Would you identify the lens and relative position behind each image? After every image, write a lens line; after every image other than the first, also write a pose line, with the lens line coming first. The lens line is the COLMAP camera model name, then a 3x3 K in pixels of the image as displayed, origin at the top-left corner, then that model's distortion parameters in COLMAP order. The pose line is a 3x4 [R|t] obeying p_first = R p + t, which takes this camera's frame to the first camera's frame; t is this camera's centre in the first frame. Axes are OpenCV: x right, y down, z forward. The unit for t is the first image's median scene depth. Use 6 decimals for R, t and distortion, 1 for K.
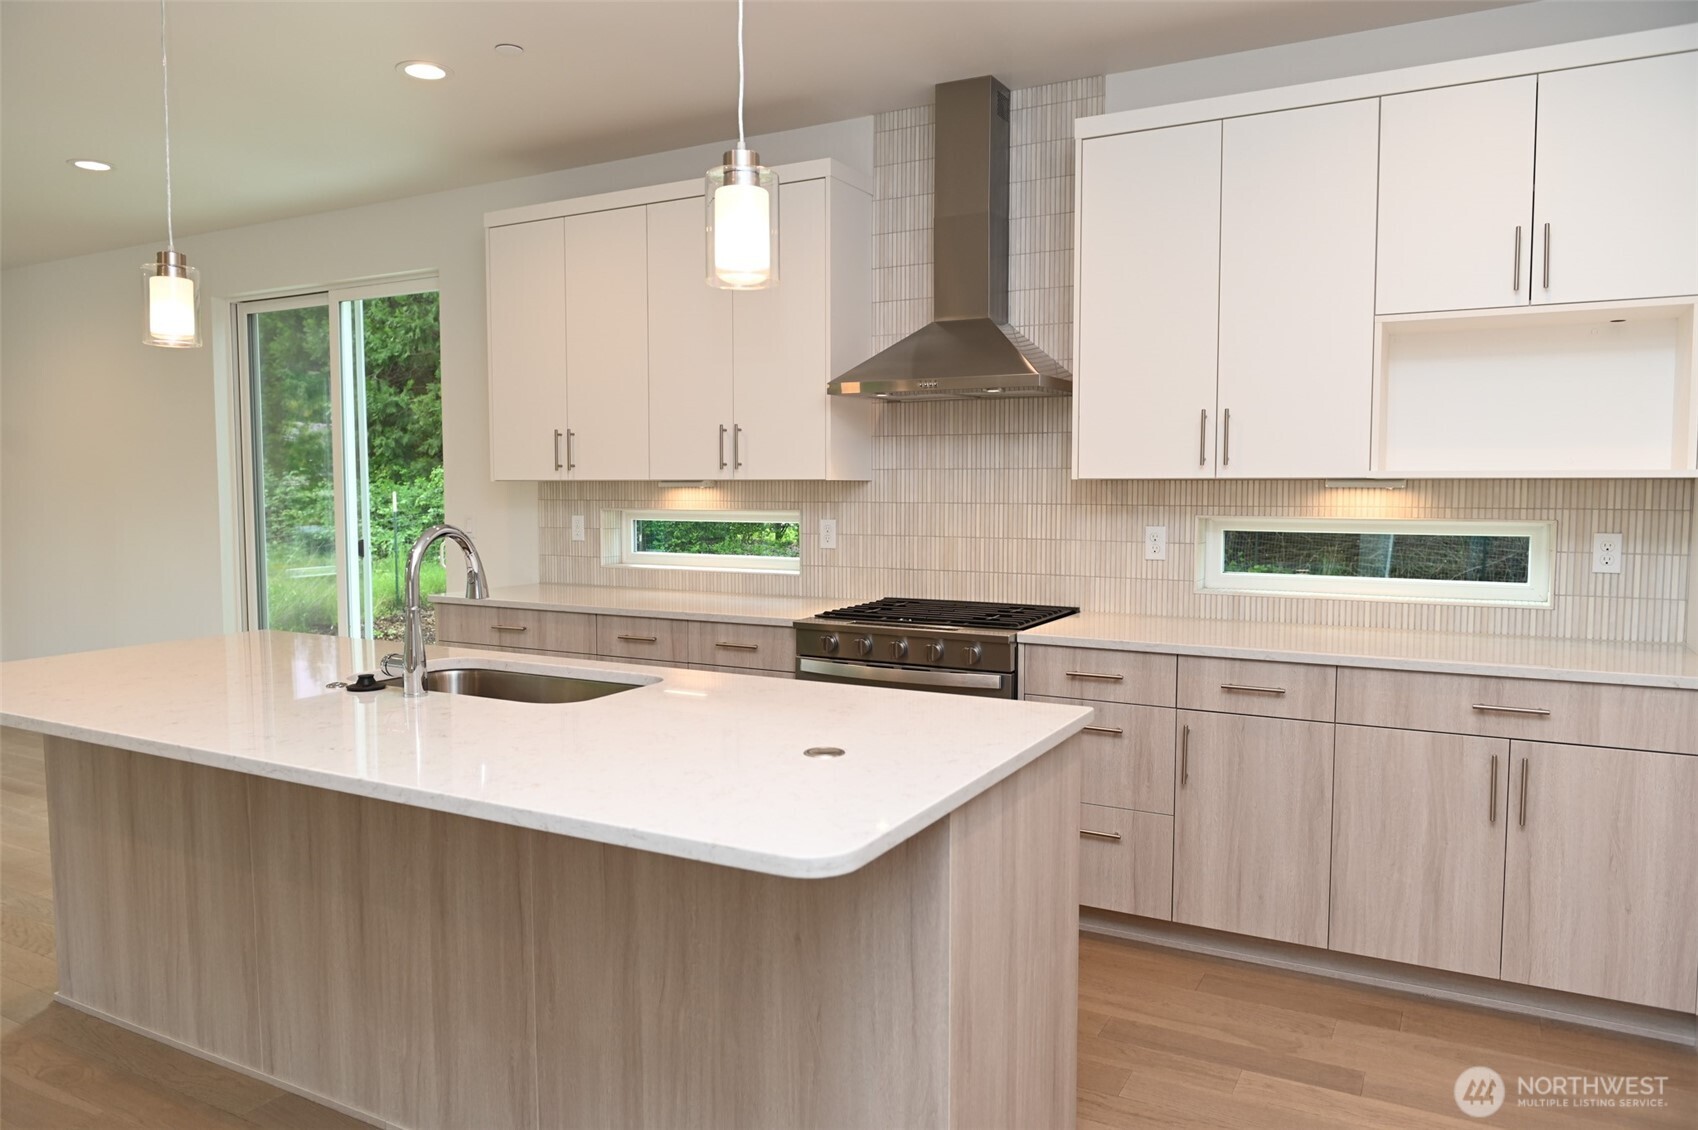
lens RADIAL K [[1133.8, 0, 873.2], [0, 1133.8, 551.2], [0, 0, 1]] dist [-0.008316, -0.001291]
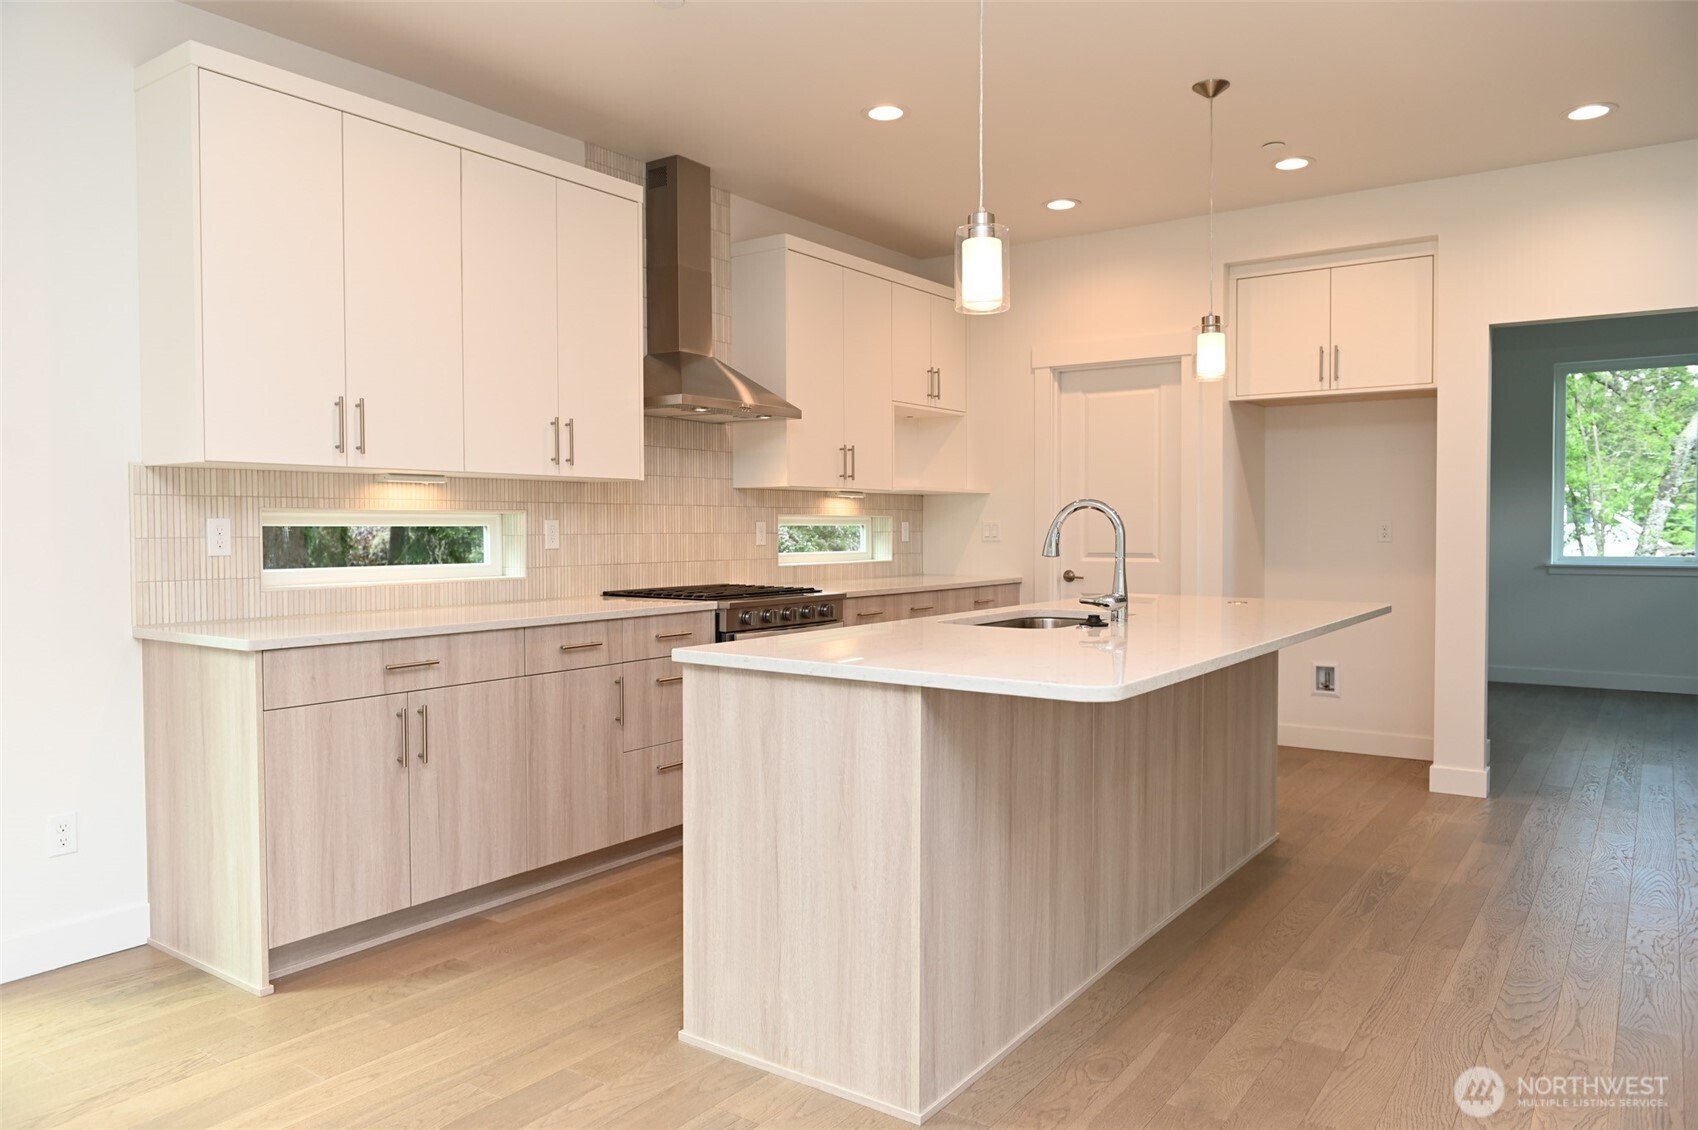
lens RADIAL K [[1133.8, 0, 856.0], [0, 1133.8, 563.3], [0, 0, 1]] dist [-0.008316, -0.001291]
pose [[0.116307, -0.048512, 0.992028, -1.007690], [0.032046, 0.998470, 0.045070, -0.026151], [-0.992696, 0.026549, 0.117683, 0.609721]]
